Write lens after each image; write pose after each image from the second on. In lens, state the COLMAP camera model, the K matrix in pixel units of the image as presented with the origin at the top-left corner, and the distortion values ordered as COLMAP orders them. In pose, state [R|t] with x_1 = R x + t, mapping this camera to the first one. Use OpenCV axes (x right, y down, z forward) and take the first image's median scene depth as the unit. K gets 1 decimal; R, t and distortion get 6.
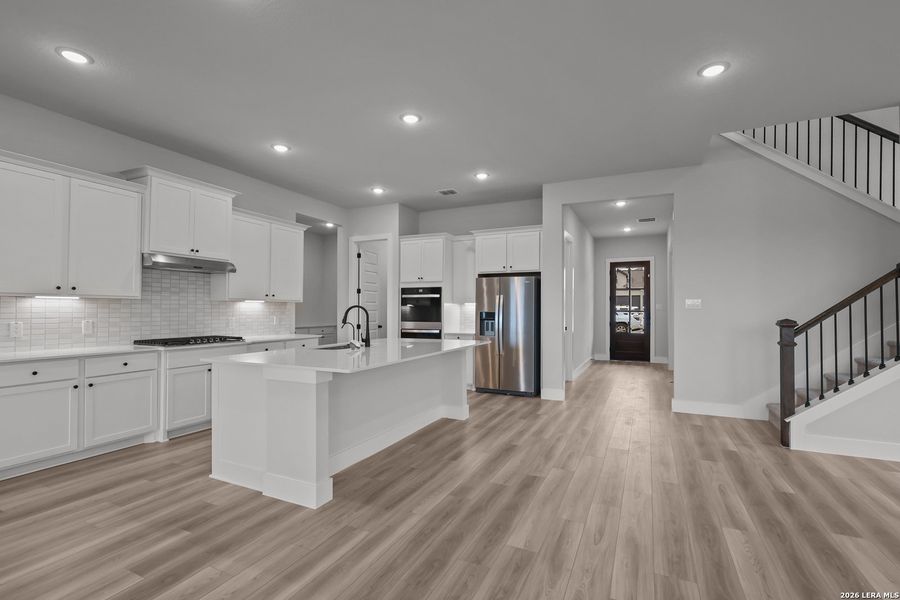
lens RADIAL K [[414.7, 0, 450.2], [0, 414.7, 306.2], [0, 0, 1]] dist [-0.001361, 0.000061]
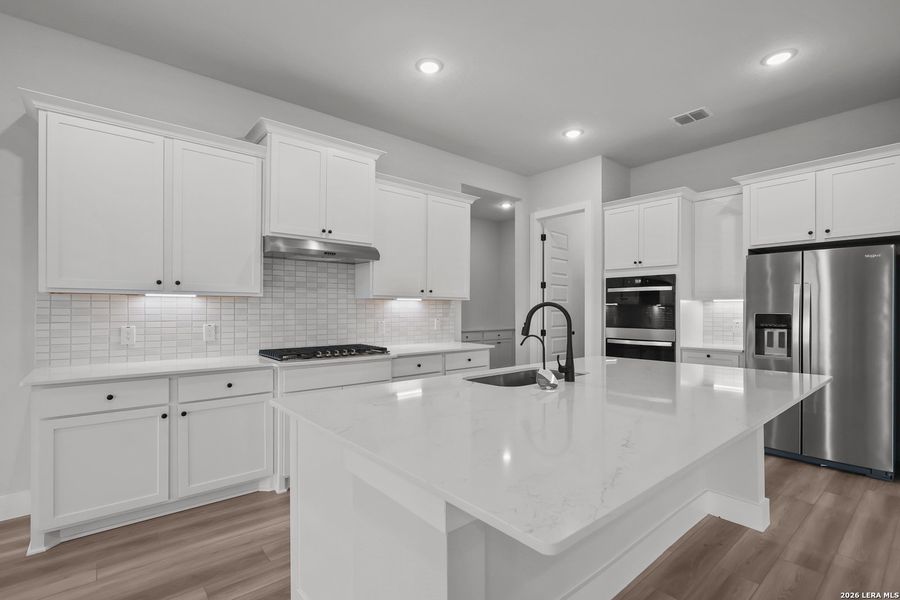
lens RADIAL K [[416.2, 0, 445.6], [0, 416.2, 308.7], [0, 0, 1]] dist [-0.002346, 0.000100]
pose [[0.906740, -0.002386, -0.421684, -0.099216], [0.004871, 0.999977, 0.004816, 0.002638], [0.421662, -0.006421, 0.906730, 0.380367]]
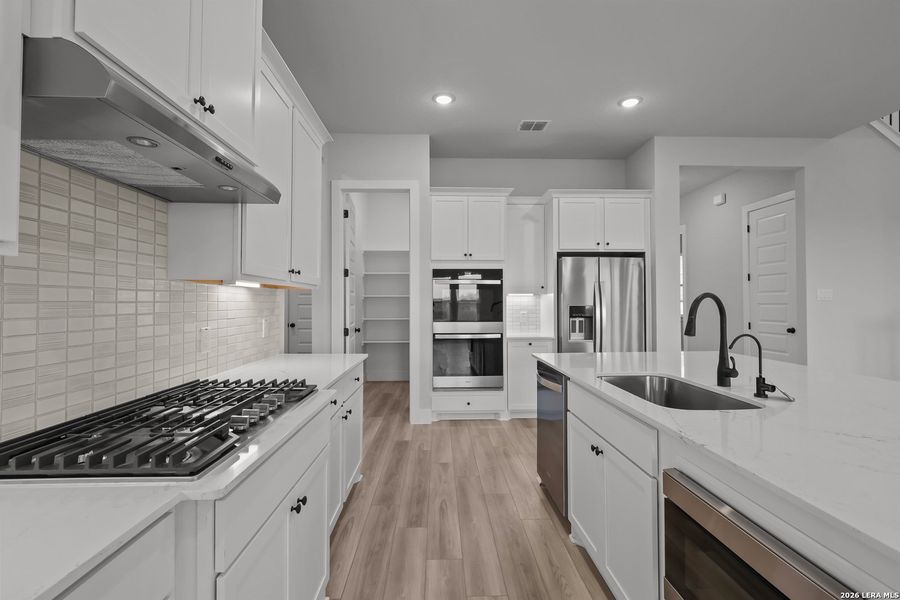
lens RADIAL K [[413.9, 0, 450.0], [0, 413.9, 300.0], [0, 0, 1]] dist [-0.001218, -0.000002]
pose [[0.891202, -0.001917, 0.453603, -0.553010], [0.001593, 0.999998, 0.001097, 0.003858], [-0.453604, -0.000255, 0.891203, 0.612937]]
